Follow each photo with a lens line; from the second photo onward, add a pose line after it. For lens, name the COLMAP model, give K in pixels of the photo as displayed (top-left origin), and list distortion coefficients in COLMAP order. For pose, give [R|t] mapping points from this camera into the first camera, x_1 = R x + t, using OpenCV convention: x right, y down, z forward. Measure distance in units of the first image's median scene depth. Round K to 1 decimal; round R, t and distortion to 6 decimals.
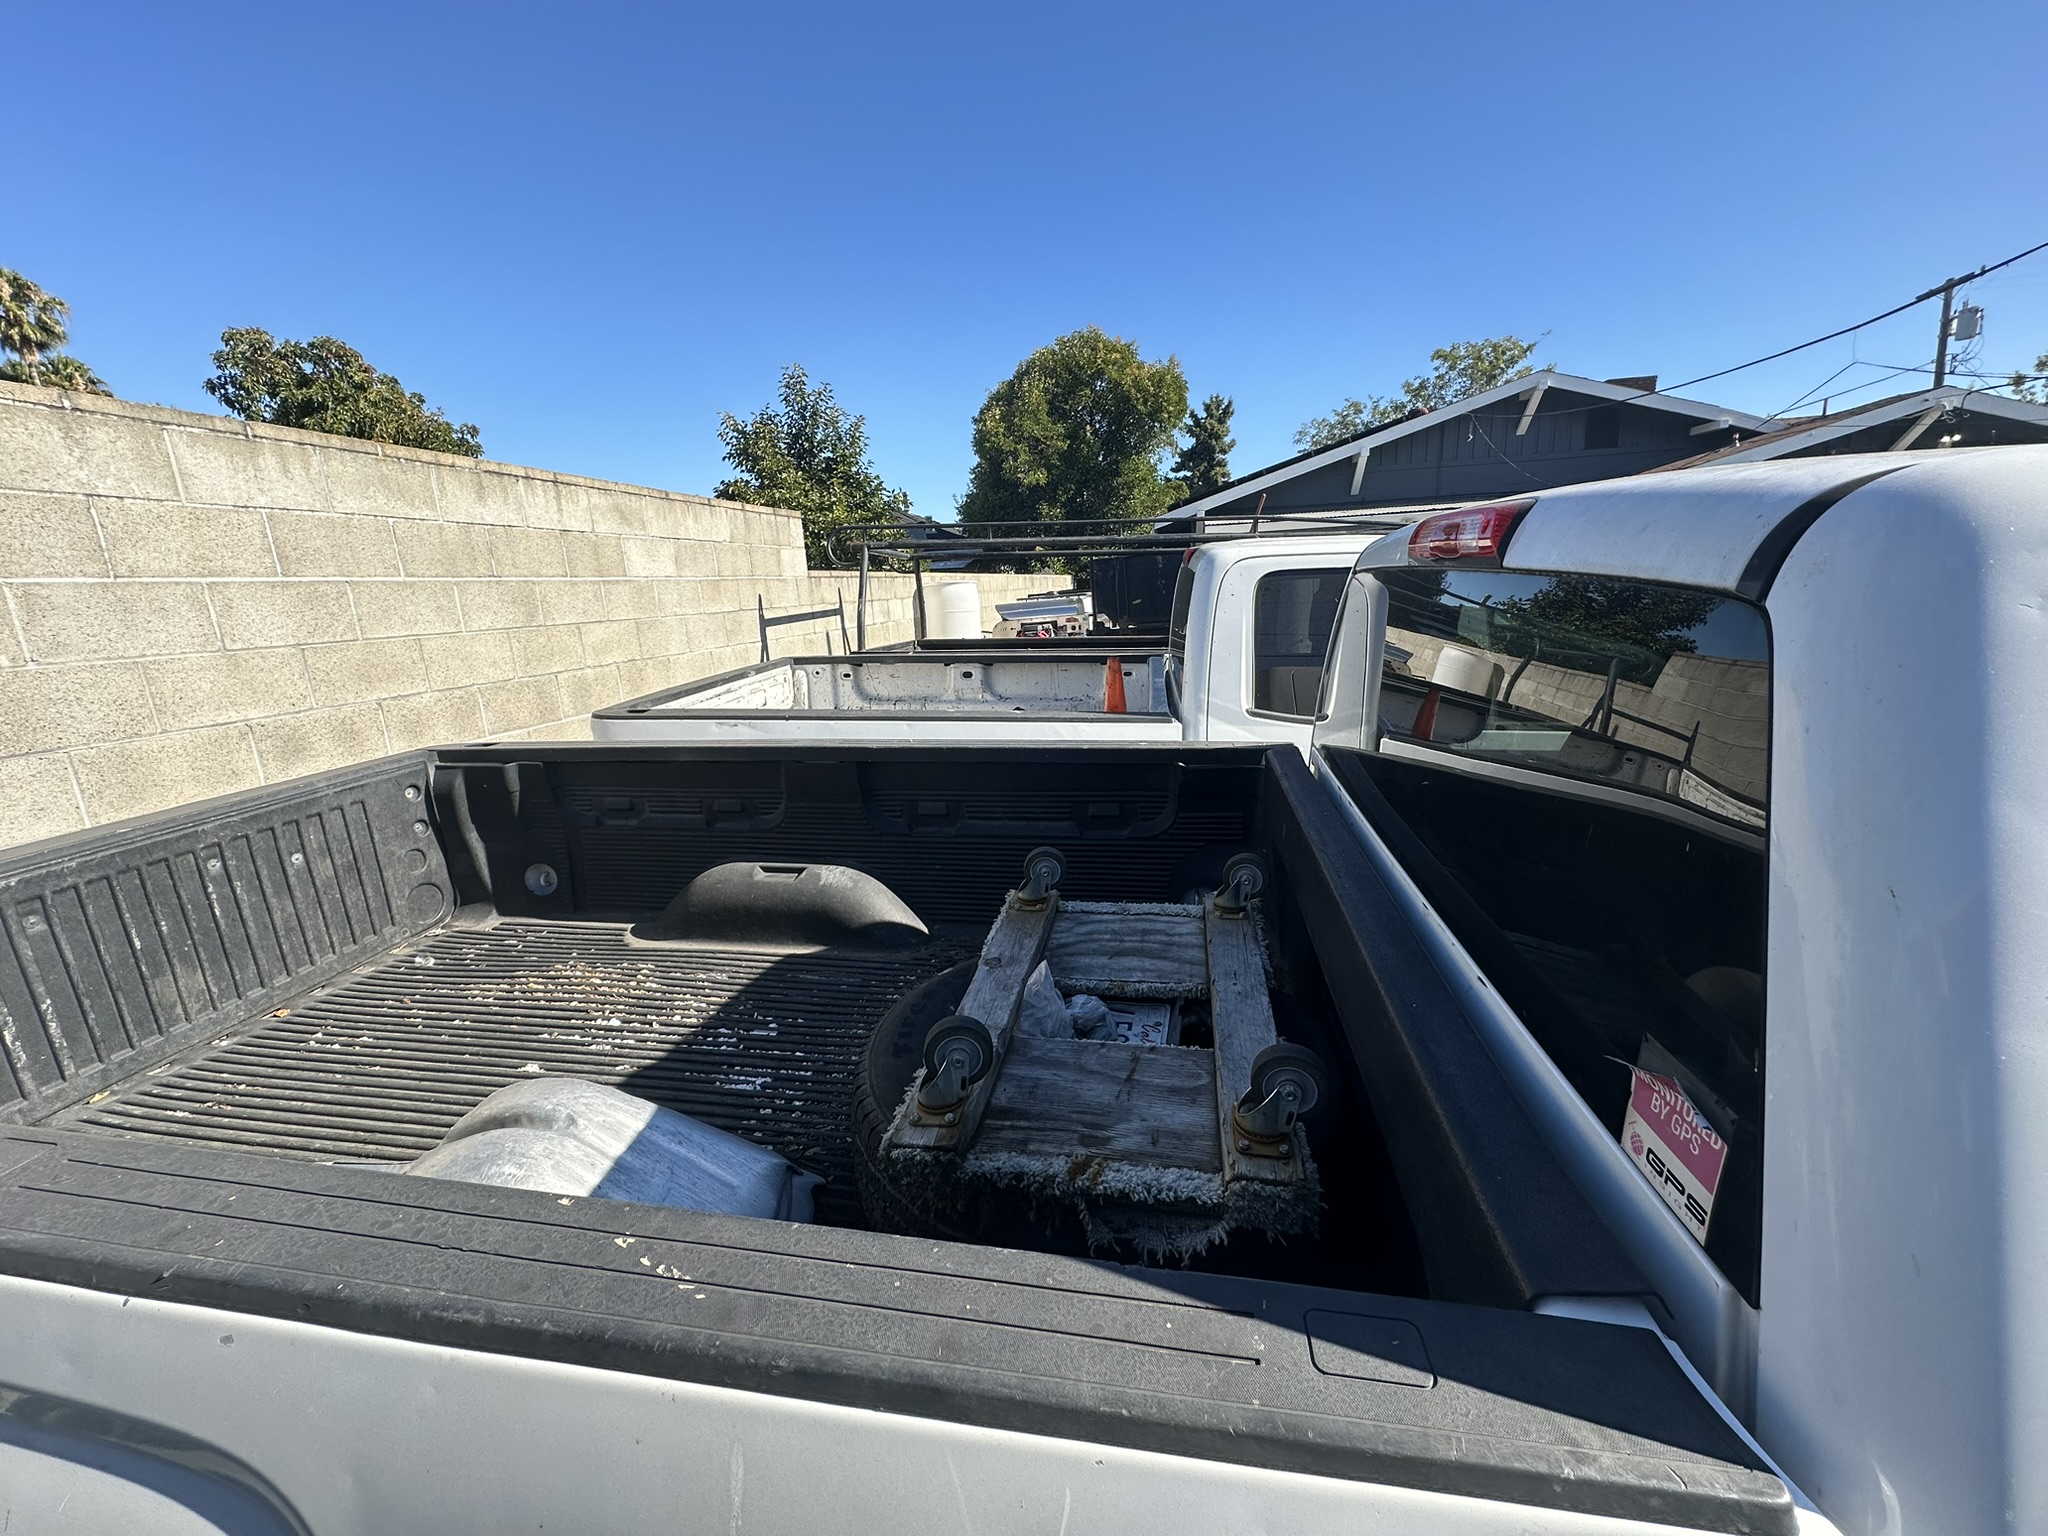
lens RADIAL K [[823.6, 0, 1016.2], [0, 823.6, 759.7], [0, 0, 1]] dist [-0.001957, 0.000724]
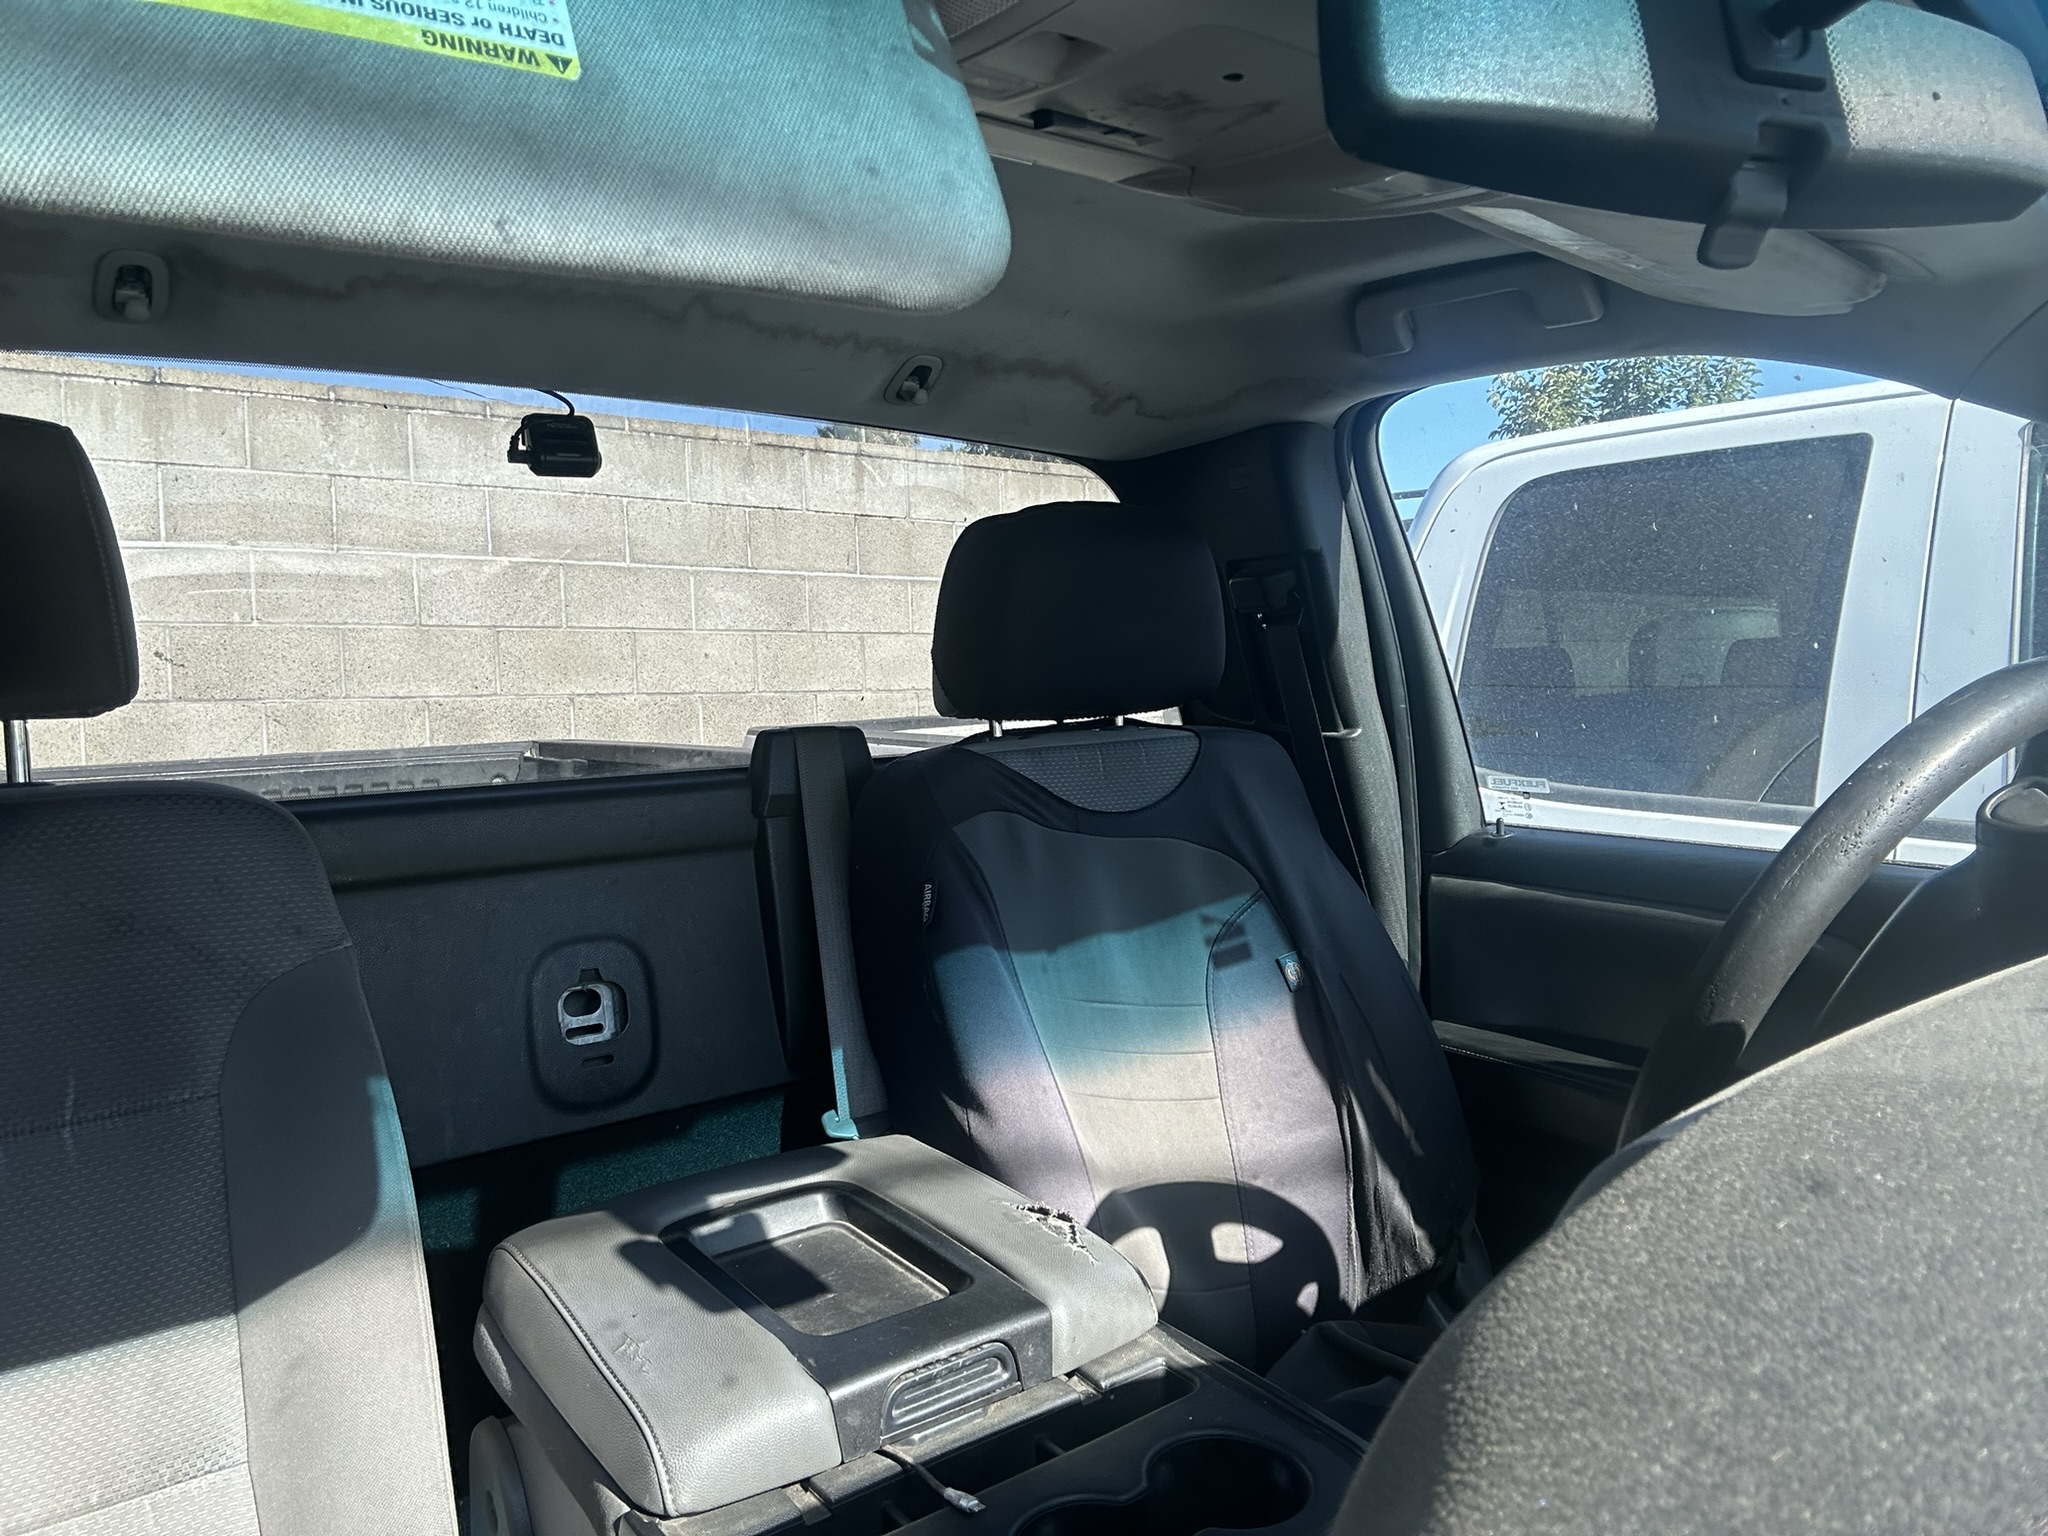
lens RADIAL K [[1384.1, 0, 1027.4], [0, 1384.1, 758.8], [0, 0, 1]] dist [0.075766, -0.093908]
pose [[0.731122, 0.065036, -0.679140, 0.117884], [-0.158087, 0.984503, -0.075908, 0.006197], [0.663678, 0.162862, 0.730073, 0.044455]]
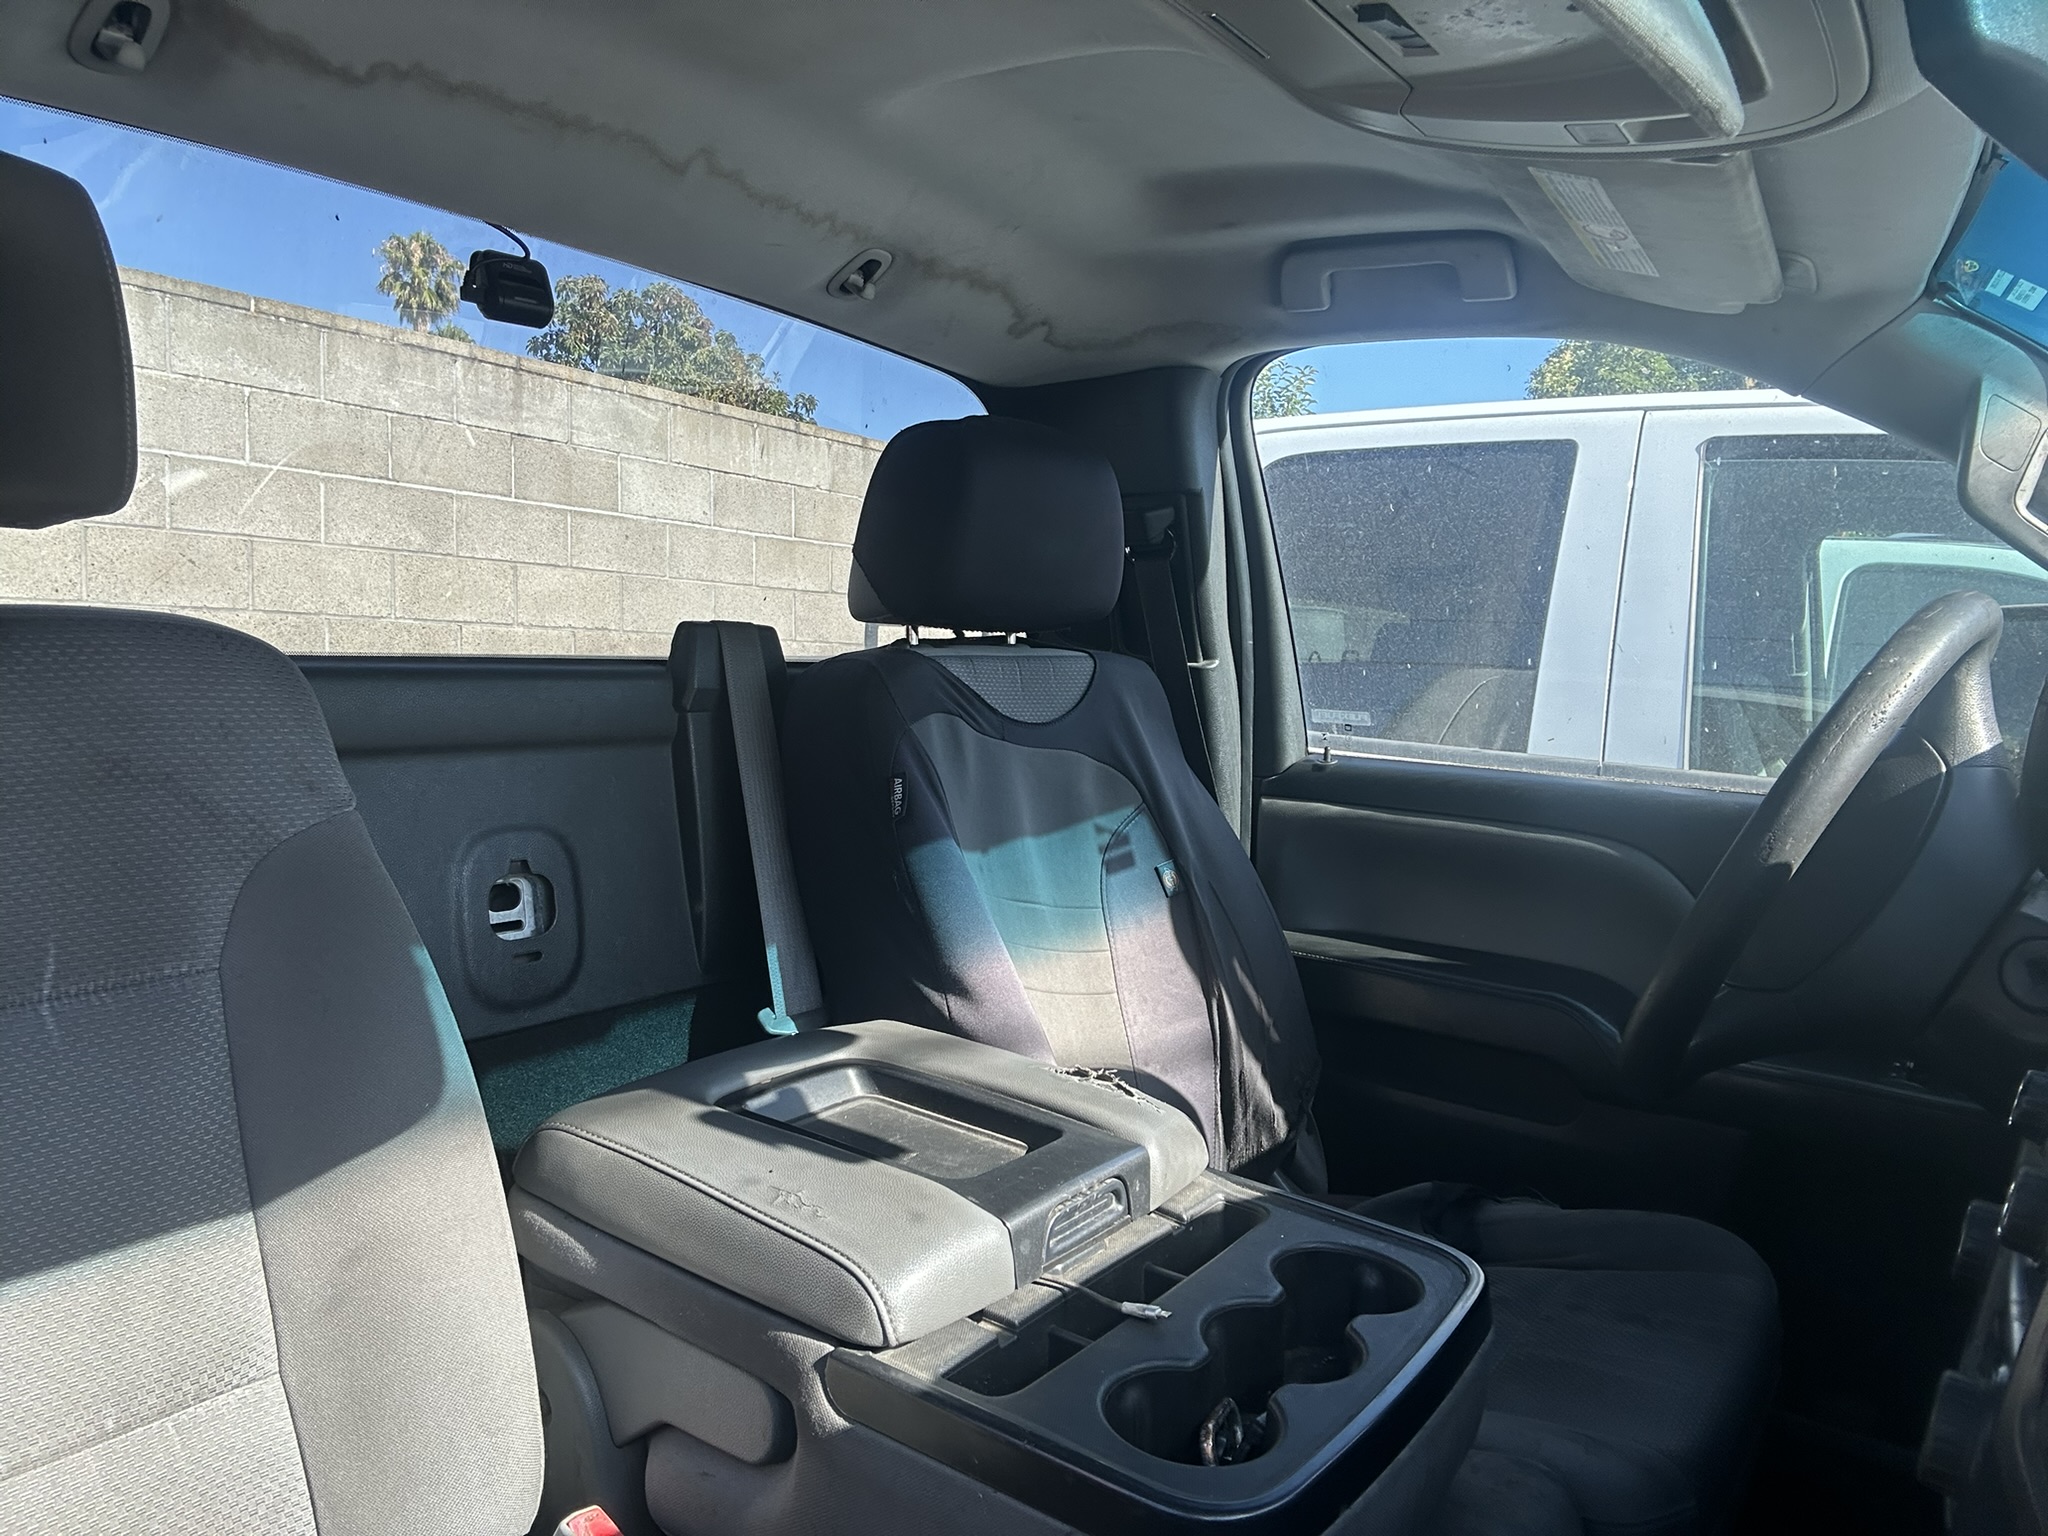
lens RADIAL K [[1384.1, 0, 1017.0], [0, 1384.1, 762.8], [0, 0, 1]] dist [0.075766, -0.093908]
pose [[0.895472, 0.107867, -0.431849, 0.100631], [-0.168110, 0.980295, -0.103732, 0.014540], [0.412151, 0.165487, 0.895961, 0.030791]]
